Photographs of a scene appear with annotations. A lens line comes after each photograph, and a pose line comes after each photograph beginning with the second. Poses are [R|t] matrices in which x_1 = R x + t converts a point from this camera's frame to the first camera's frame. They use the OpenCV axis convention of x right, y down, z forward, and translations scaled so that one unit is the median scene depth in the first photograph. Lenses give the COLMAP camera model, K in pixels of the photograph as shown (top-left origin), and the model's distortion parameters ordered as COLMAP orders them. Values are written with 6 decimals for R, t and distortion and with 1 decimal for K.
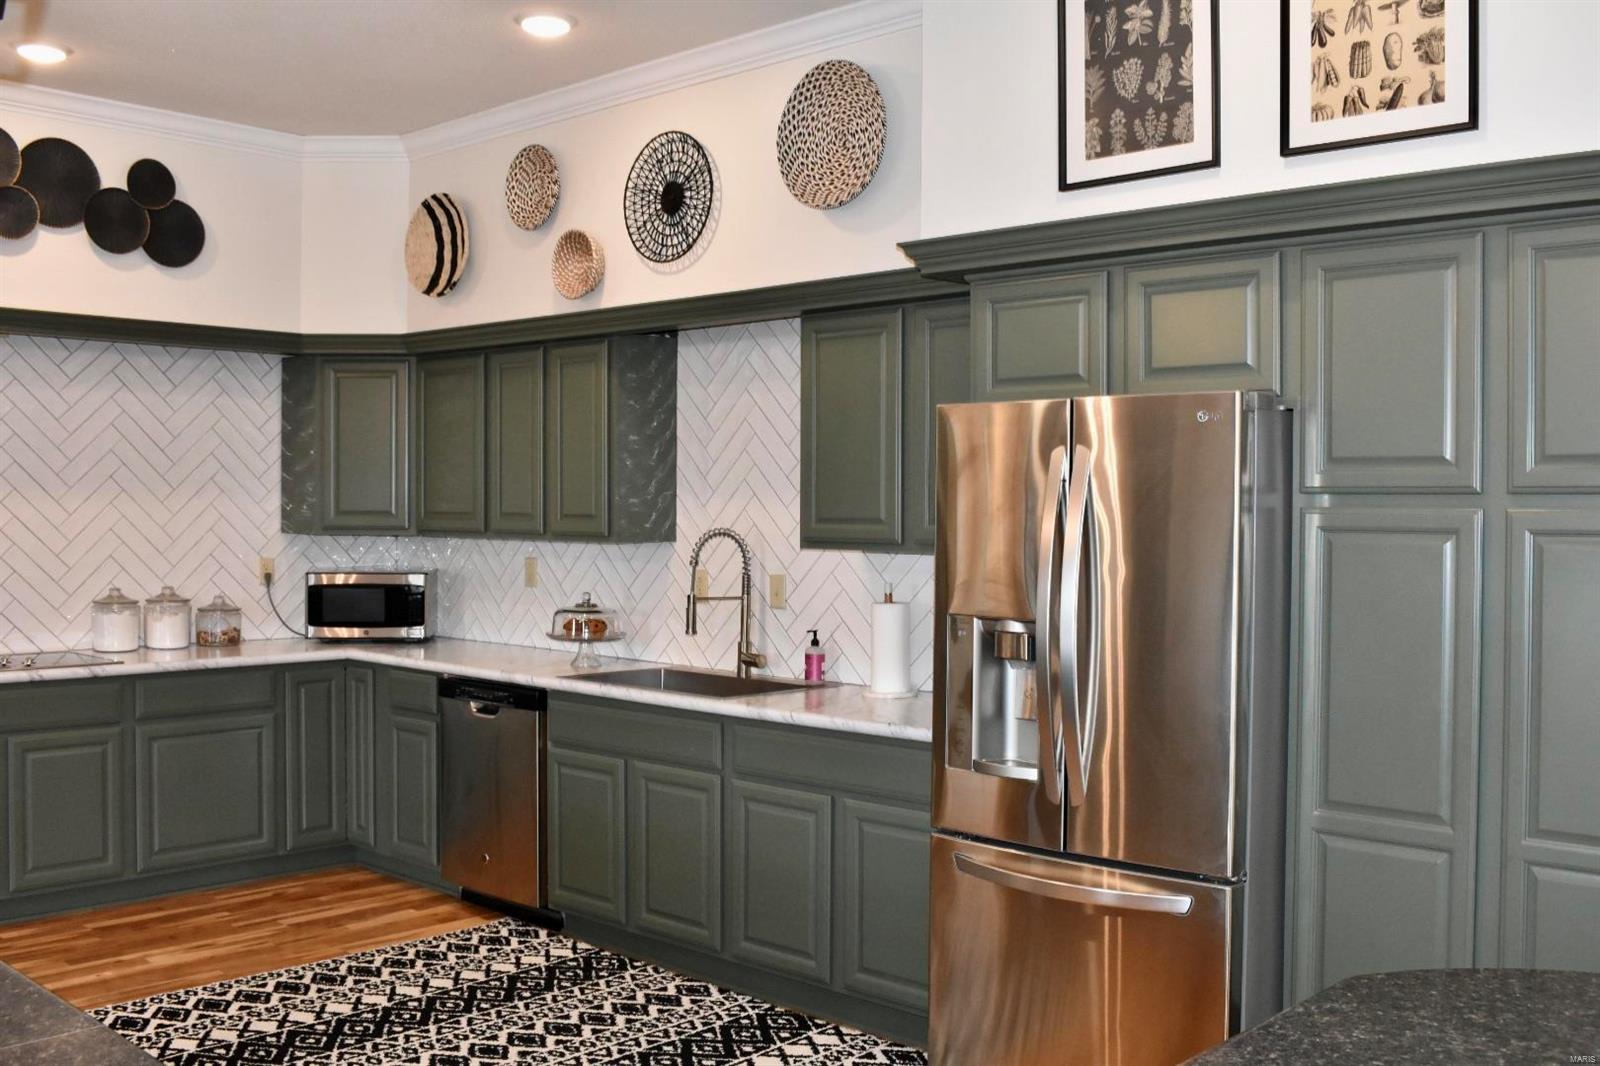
lens RADIAL K [[1550.9, 0, 800.0], [0, 1550.9, 533.0], [0, 0, 1]] dist [-0.079469, 0.009292]
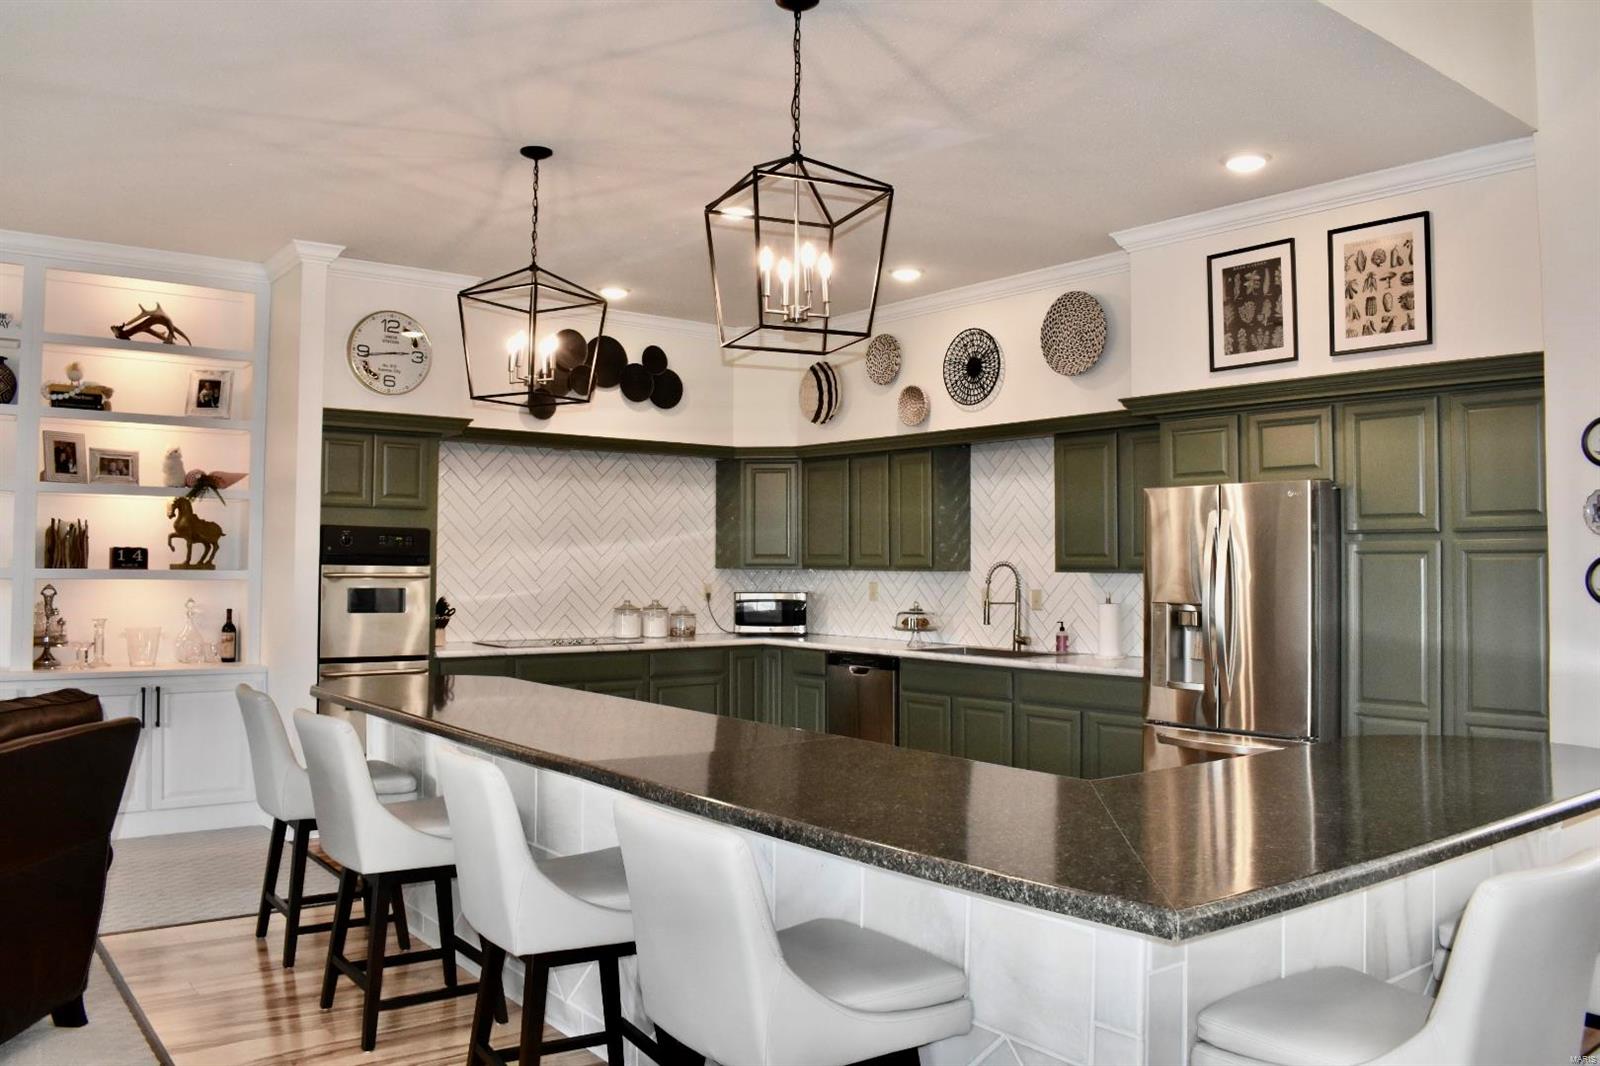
lens RADIAL K [[1241.3, 0, 803.4], [0, 1241.3, 523.1], [0, 0, 1]] dist [-0.099717, 0.014184]
pose [[0.990001, -0.007437, -0.140864, -0.081964], [0.000340, 0.998732, -0.050339, 0.024523], [0.141060, 0.049788, 0.988748, -0.385863]]
